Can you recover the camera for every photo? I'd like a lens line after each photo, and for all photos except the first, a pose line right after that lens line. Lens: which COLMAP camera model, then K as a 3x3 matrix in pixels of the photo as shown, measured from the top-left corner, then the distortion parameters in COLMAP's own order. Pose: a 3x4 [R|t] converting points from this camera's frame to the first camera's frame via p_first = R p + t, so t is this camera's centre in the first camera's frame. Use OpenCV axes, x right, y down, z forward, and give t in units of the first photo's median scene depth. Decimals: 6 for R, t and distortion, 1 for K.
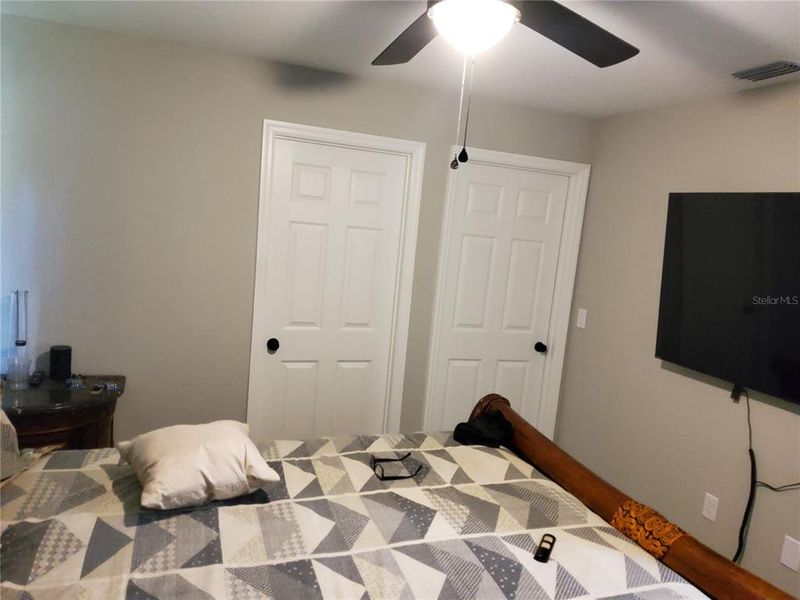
lens RADIAL K [[595.6, 0, 404.4], [0, 595.6, 300.0], [0, 0, 1]] dist [0.084622, -0.120699]
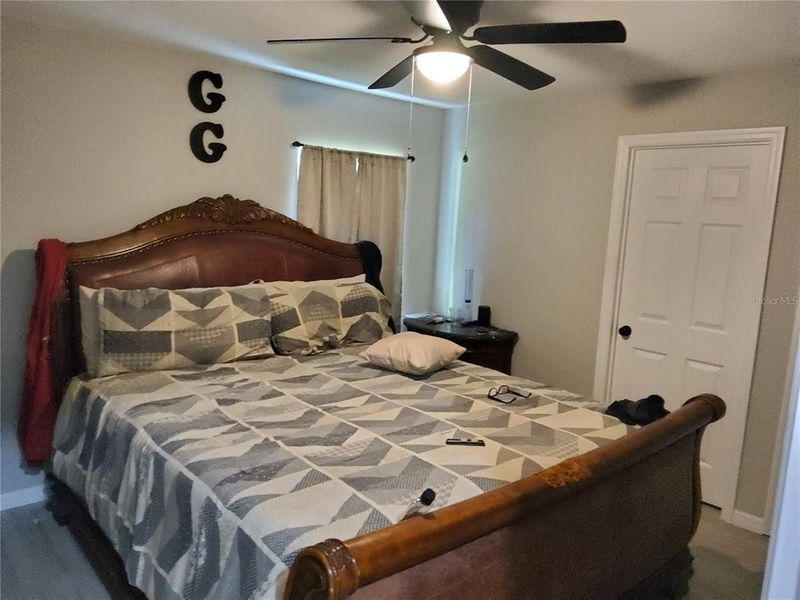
lens RADIAL K [[595.6, 0, 404.4], [0, 595.6, 300.0], [0, 0, 1]] dist [0.084622, -0.120699]
pose [[0.383627, 0.071616, -0.920707, 1.133802], [-0.132381, 0.990956, 0.021922, 0.080335], [0.913951, 0.113475, 0.389638, 0.286780]]
